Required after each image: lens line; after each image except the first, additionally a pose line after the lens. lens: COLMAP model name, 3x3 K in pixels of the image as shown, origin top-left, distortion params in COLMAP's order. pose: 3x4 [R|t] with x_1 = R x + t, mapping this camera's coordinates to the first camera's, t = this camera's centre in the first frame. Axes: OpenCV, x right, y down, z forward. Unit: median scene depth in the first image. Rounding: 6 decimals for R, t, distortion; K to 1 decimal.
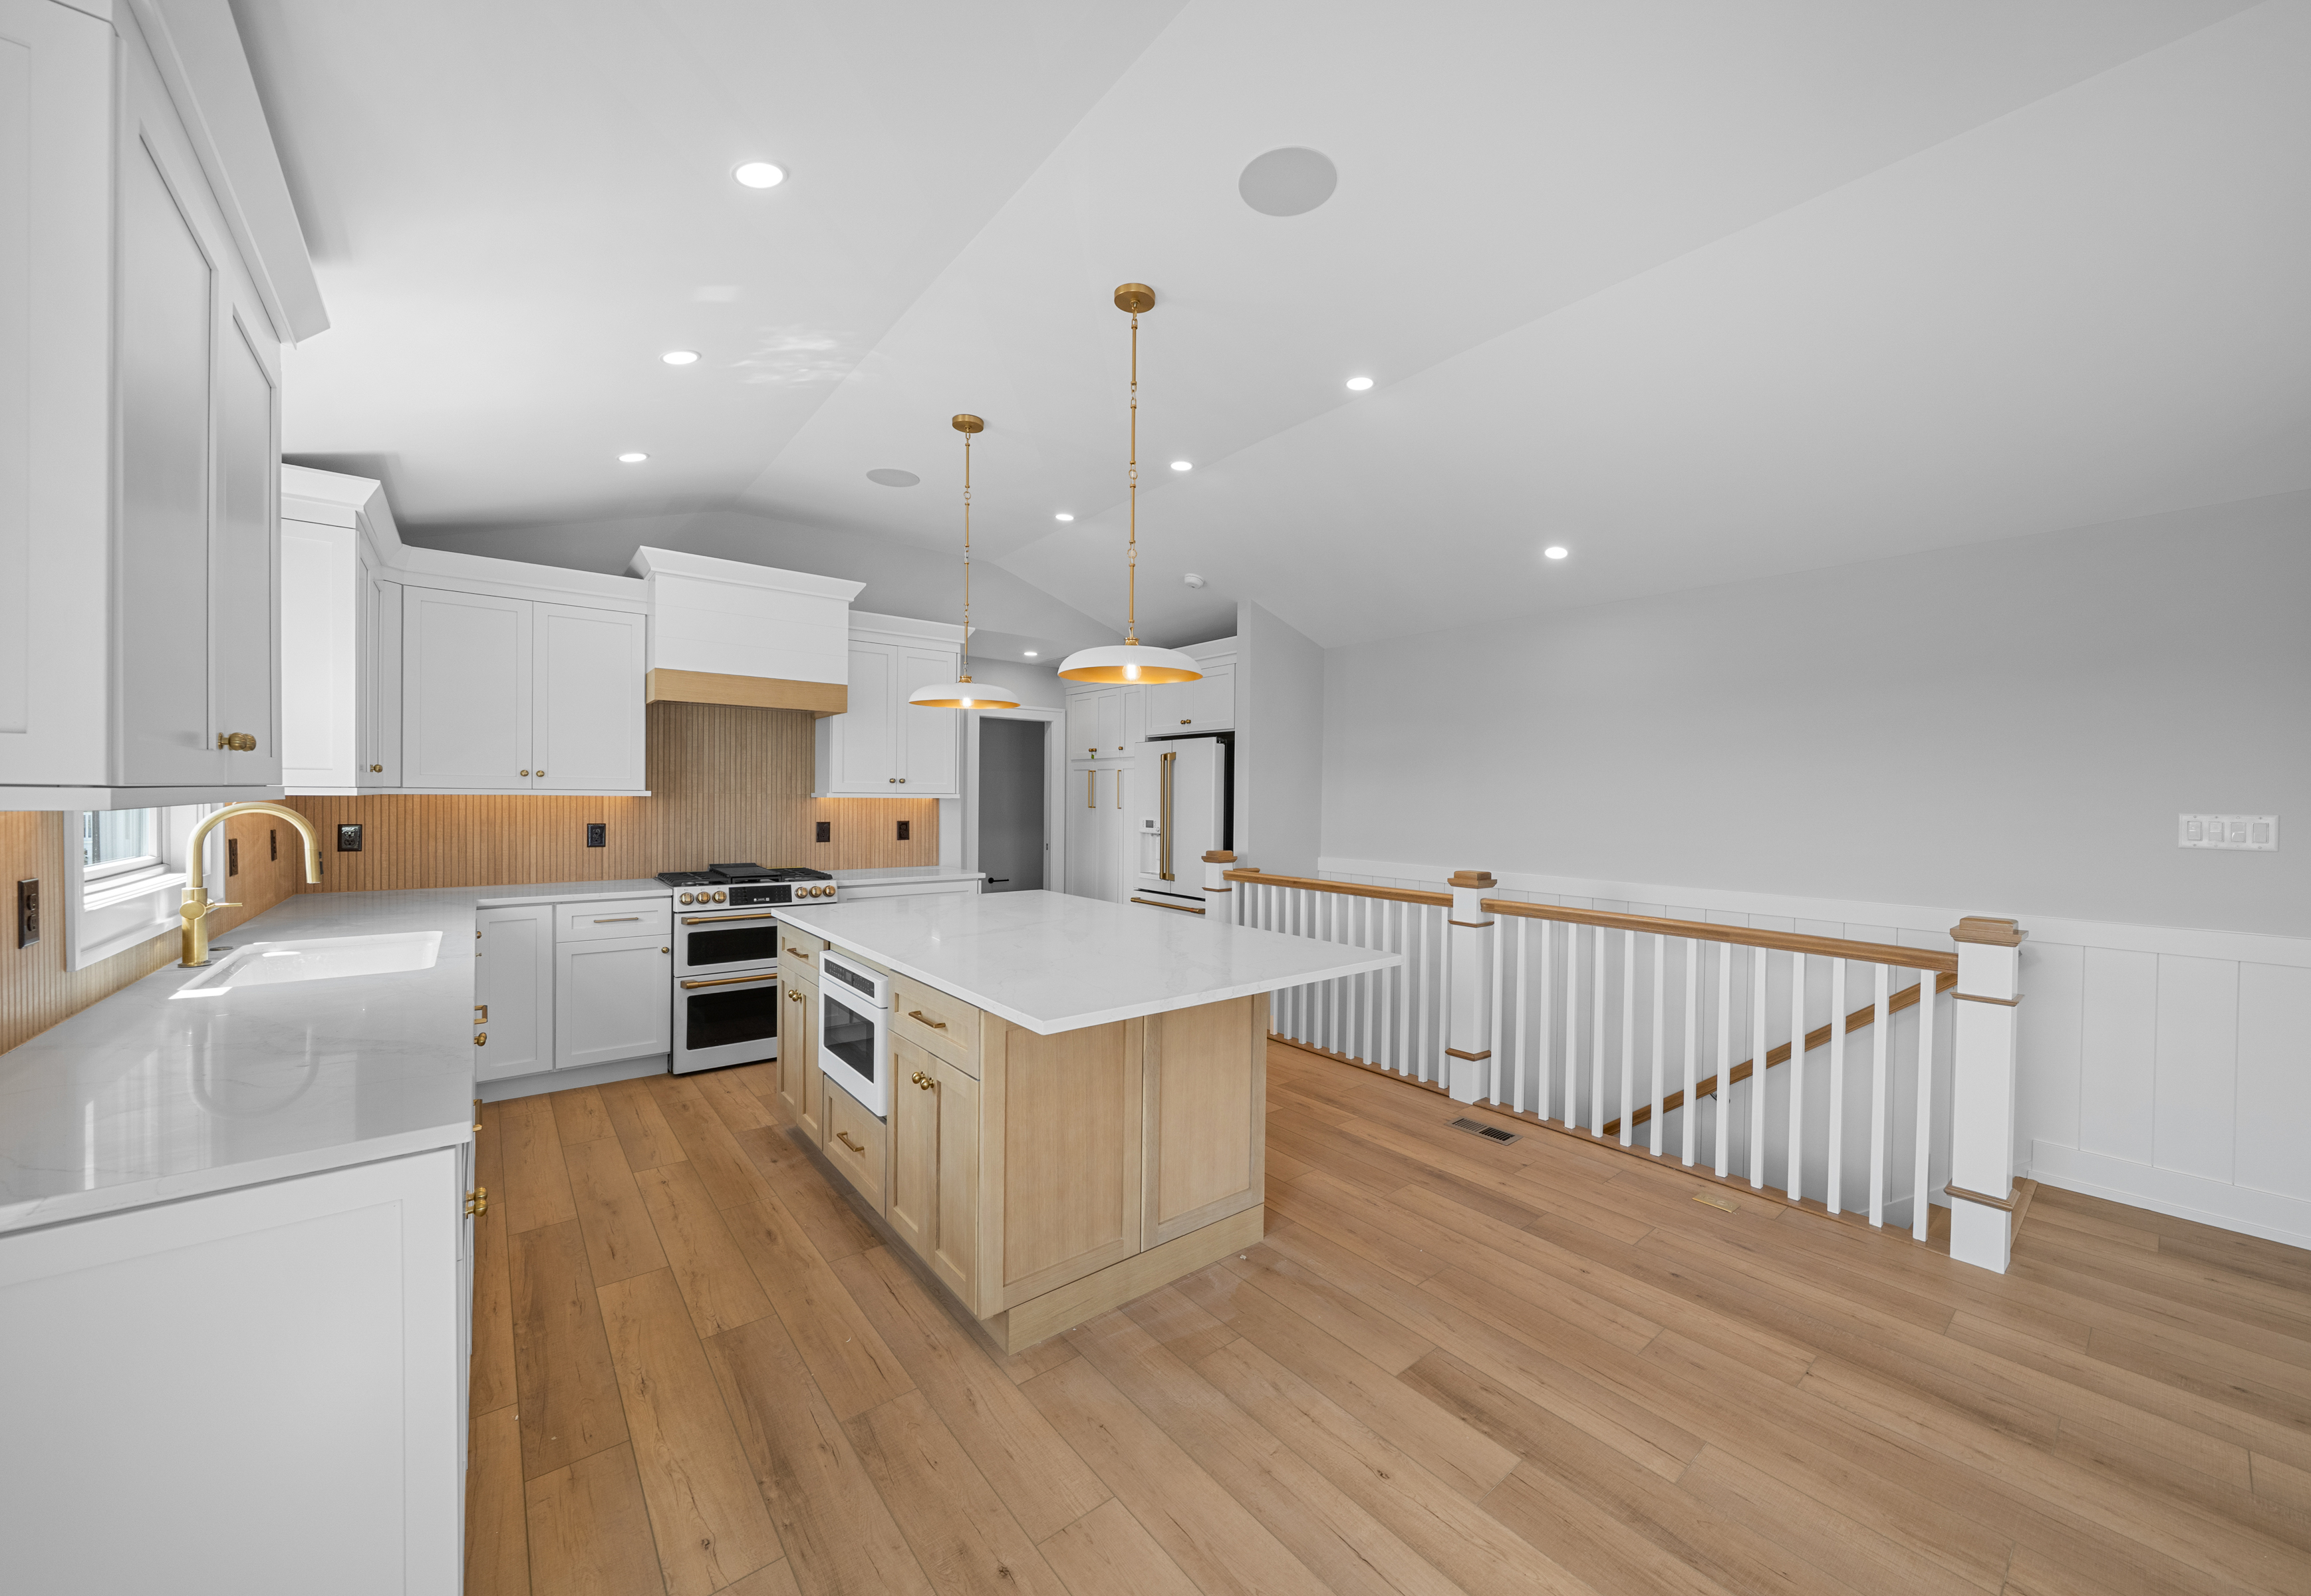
lens RADIAL K [[848.2, 0, 1192.4], [0, 848.2, 809.0], [0, 0, 1]] dist [0.001514, -0.000412]
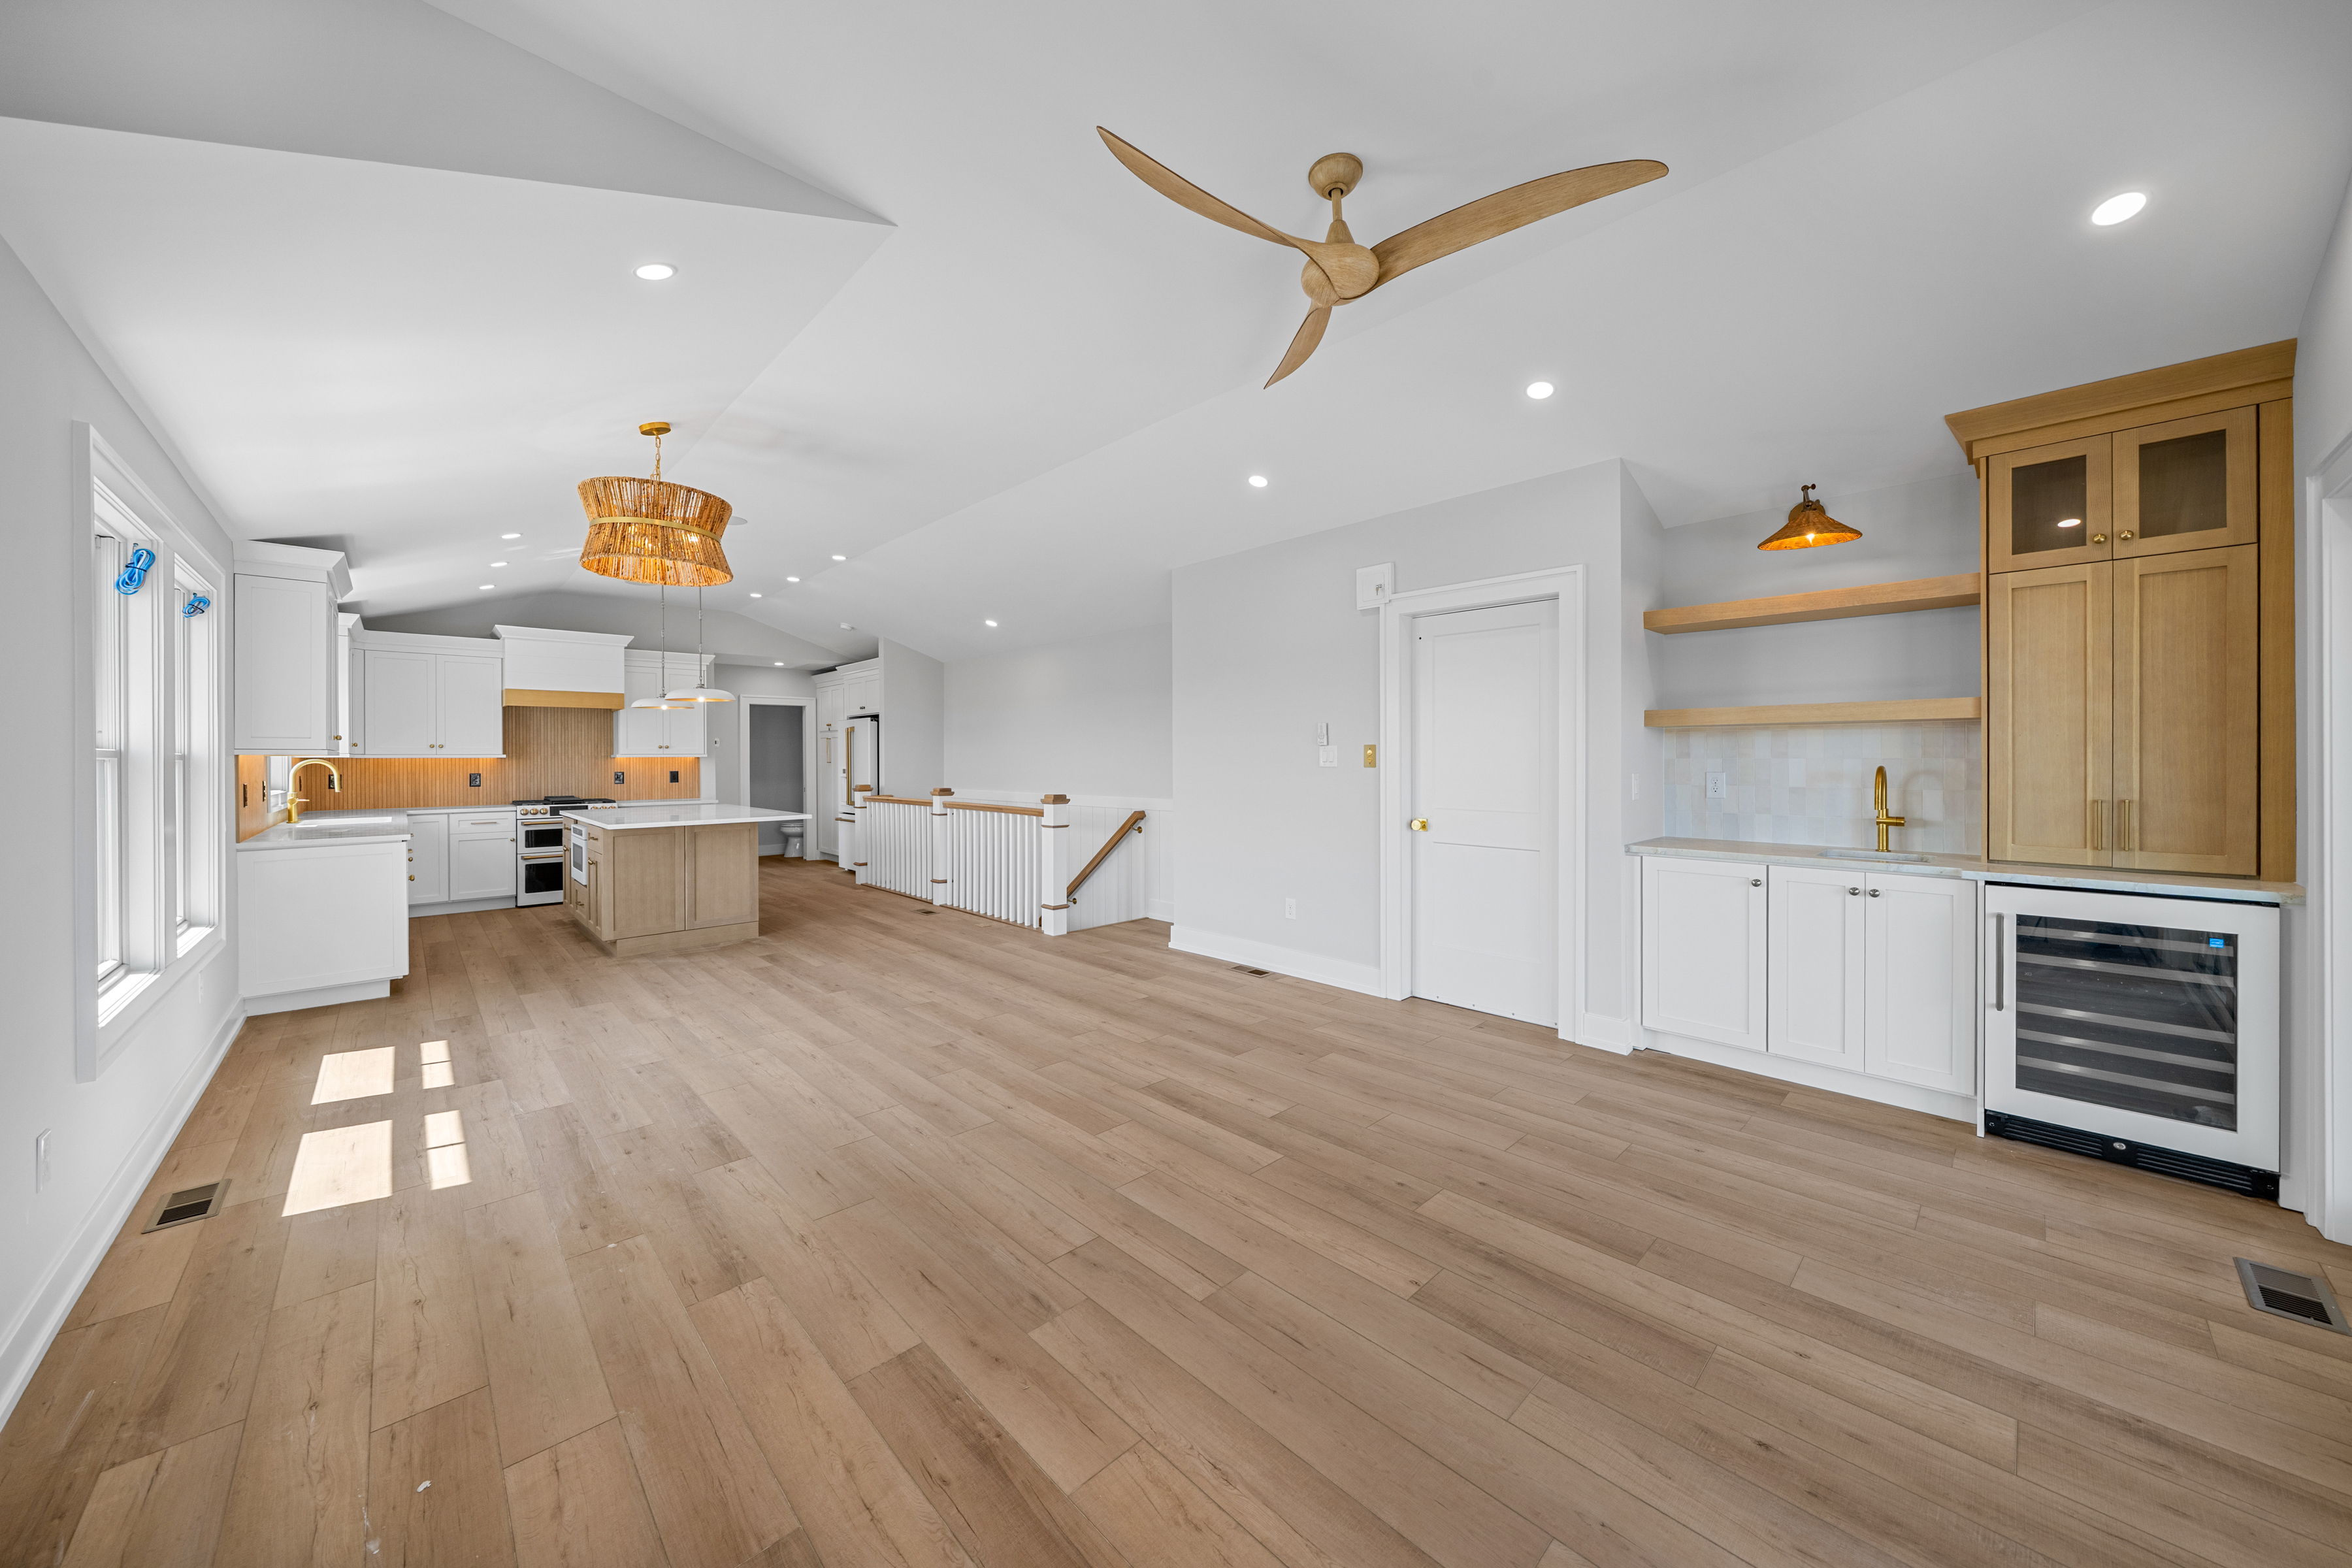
lens RADIAL K [[813.9, 0, 1178.7], [0, 813.9, 759.6], [0, 0, 1]] dist [-0.002383, -0.000383]
pose [[0.997587, -0.018276, 0.066982, 0.717013], [0.019143, 0.999741, -0.012332, 0.040089], [-0.066739, 0.013585, 0.997678, -0.873565]]
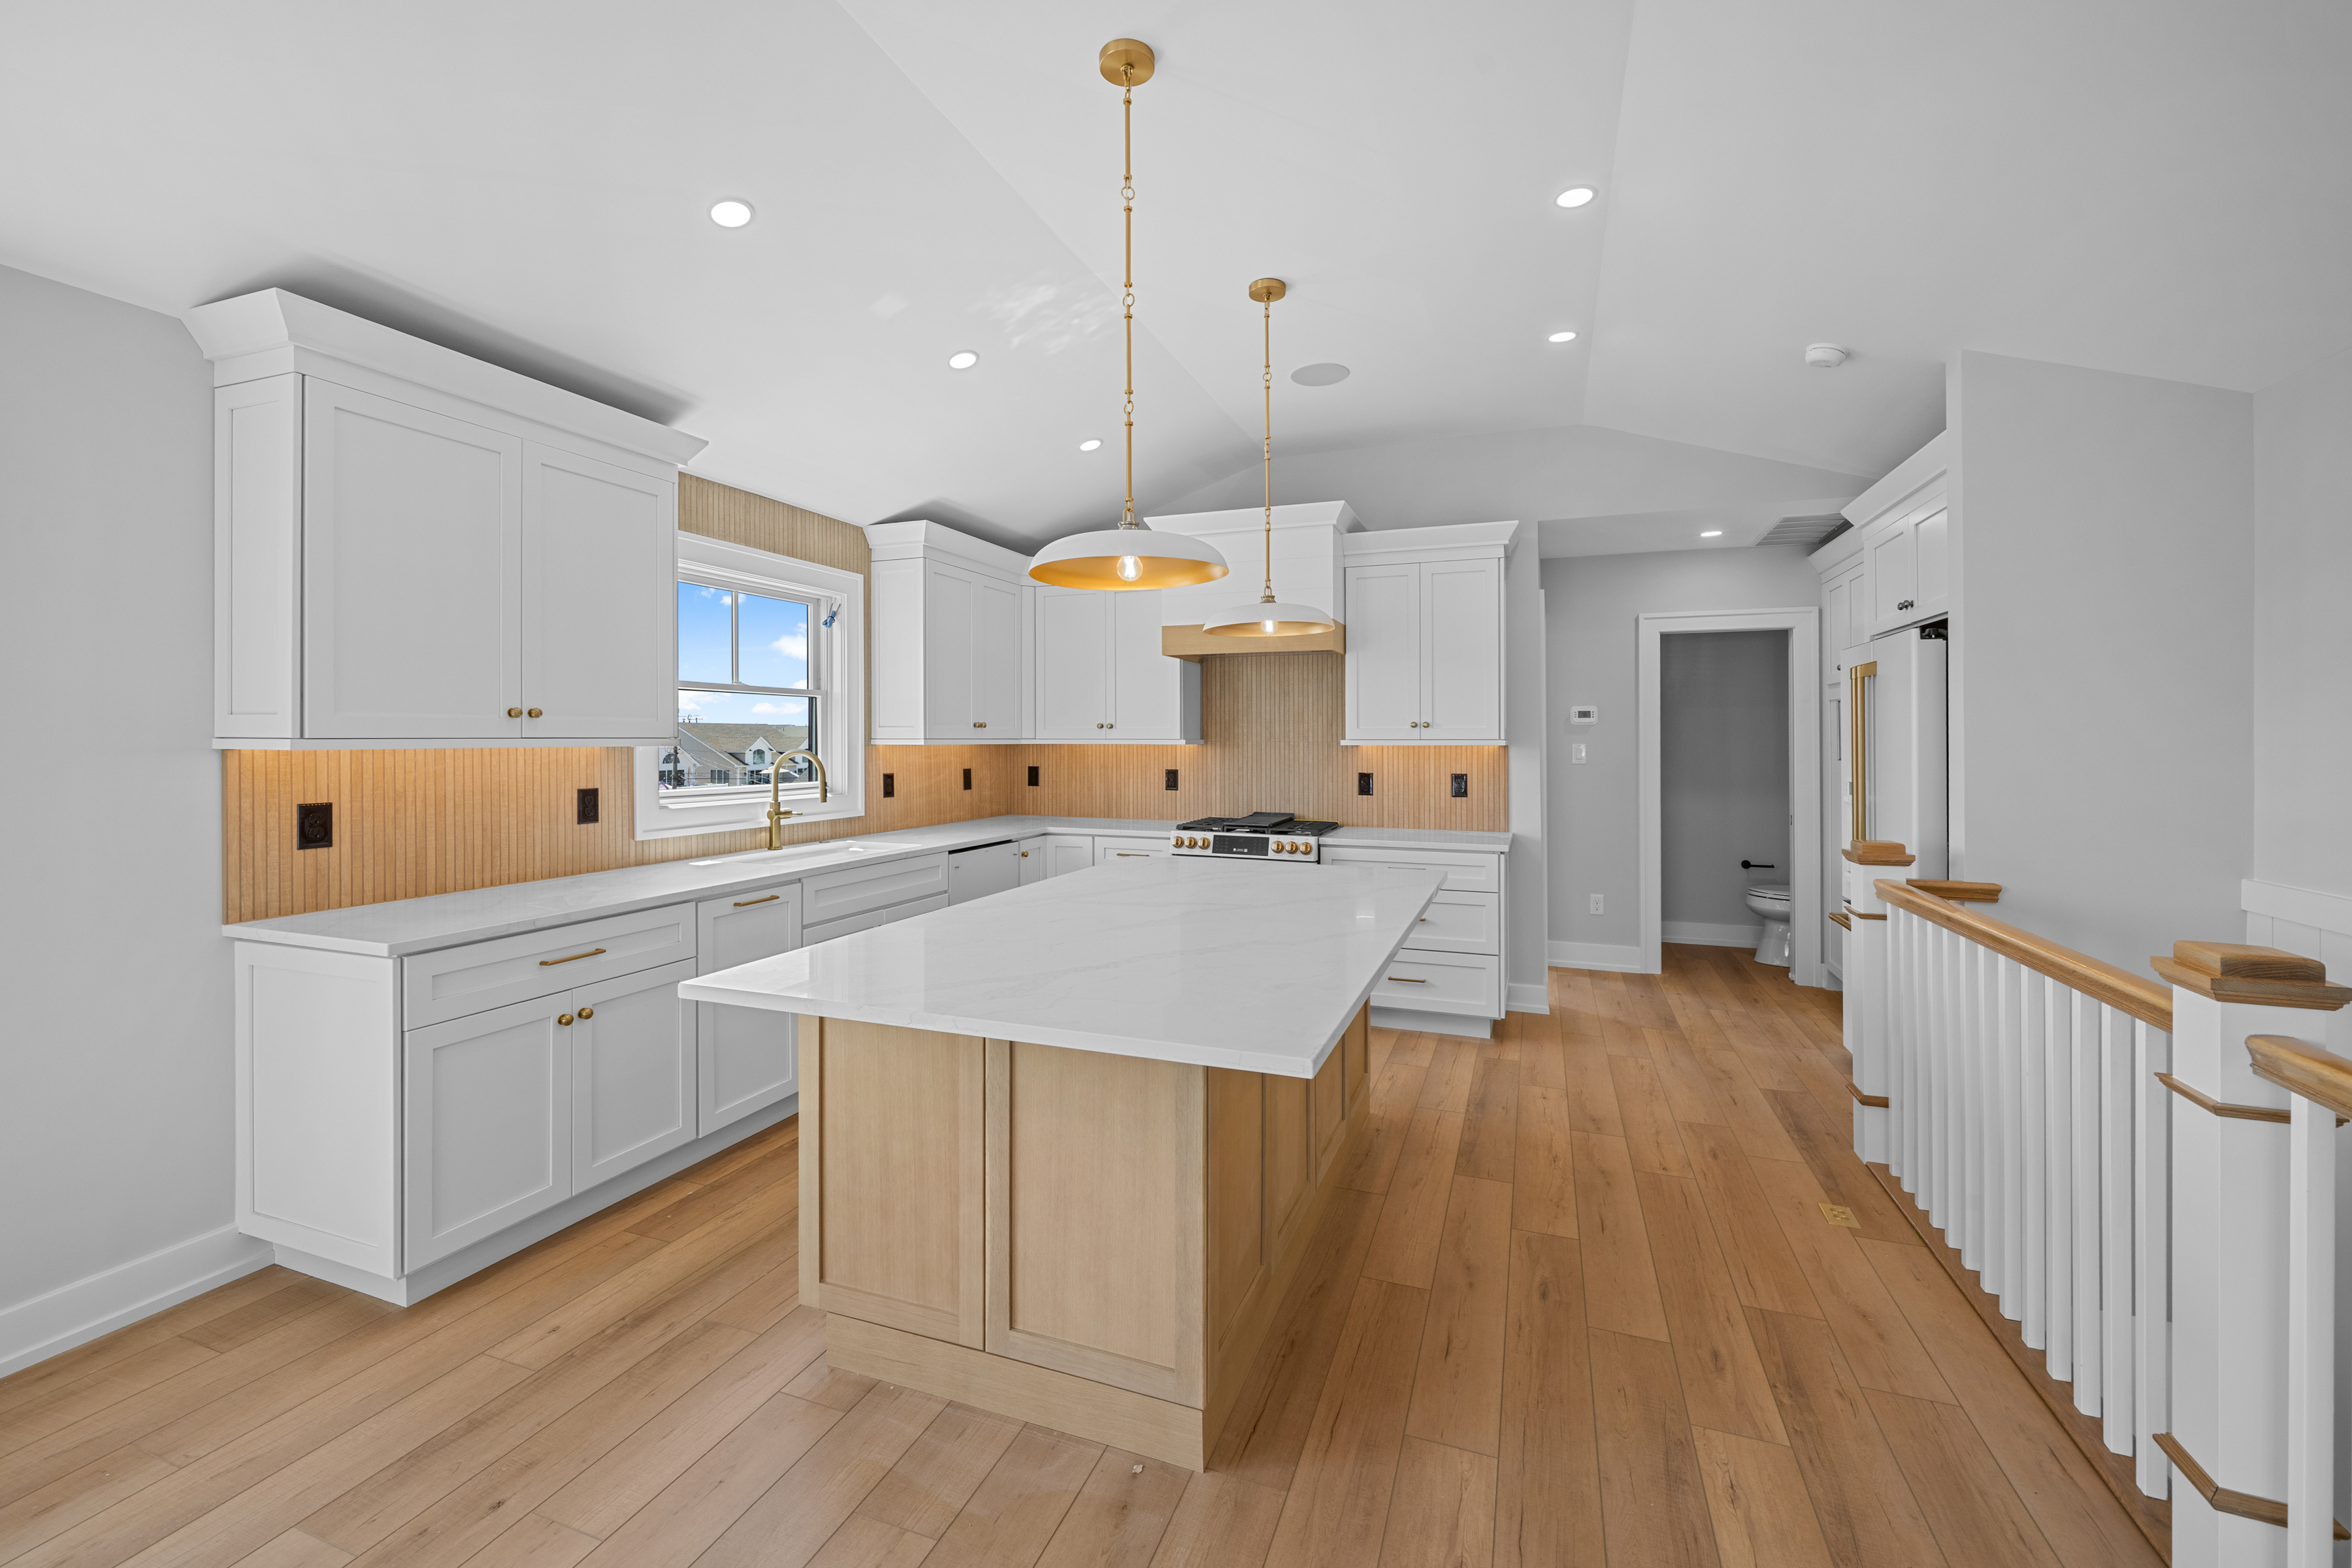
lens RADIAL K [[954.5, 0, 1180.2], [0, 954.5, 737.5], [0, 0, 1]] dist [0.001848, -0.000480]
pose [[0.493926, -0.012599, -0.869413, 0.433351], [-0.008741, 0.999773, -0.019455, -0.000660], [0.869460, 0.017209, 0.493704, 0.413651]]
